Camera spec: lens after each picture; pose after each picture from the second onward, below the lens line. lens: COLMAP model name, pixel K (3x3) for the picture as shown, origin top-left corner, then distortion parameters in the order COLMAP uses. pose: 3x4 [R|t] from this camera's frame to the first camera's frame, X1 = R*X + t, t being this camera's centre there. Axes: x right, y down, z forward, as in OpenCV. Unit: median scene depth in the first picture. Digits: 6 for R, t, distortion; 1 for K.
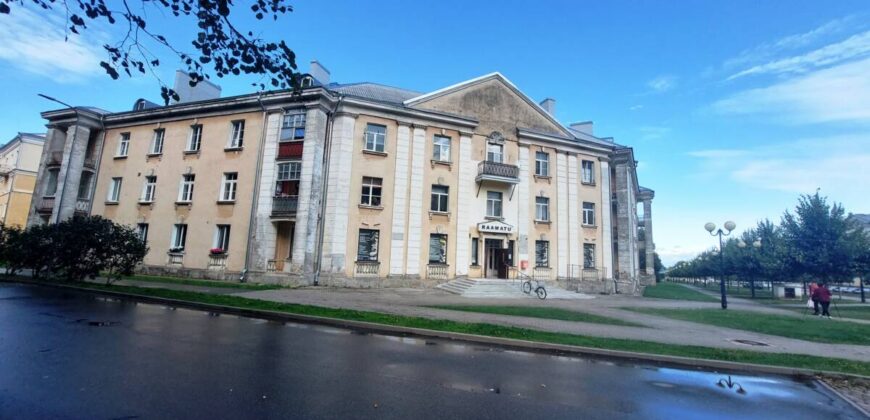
lens RADIAL K [[348.4, 0, 428.8], [0, 348.4, 207.4], [0, 0, 1]] dist [-0.021076, 0.000732]
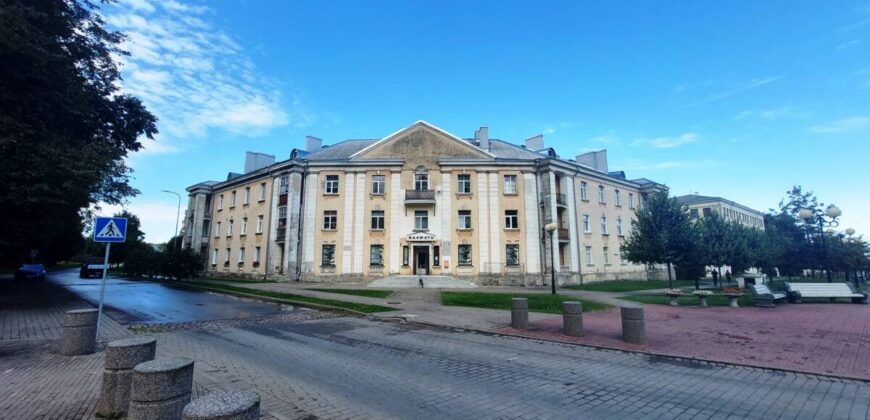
lens RADIAL K [[348.4, 0, 430.1], [0, 348.4, 208.0], [0, 0, 1]] dist [-0.021076, 0.000732]
pose [[0.931524, -0.093526, -0.351449, 0.708054], [0.089384, 0.995603, -0.028031, -0.014176], [0.352526, -0.005302, 0.935787, -0.252280]]
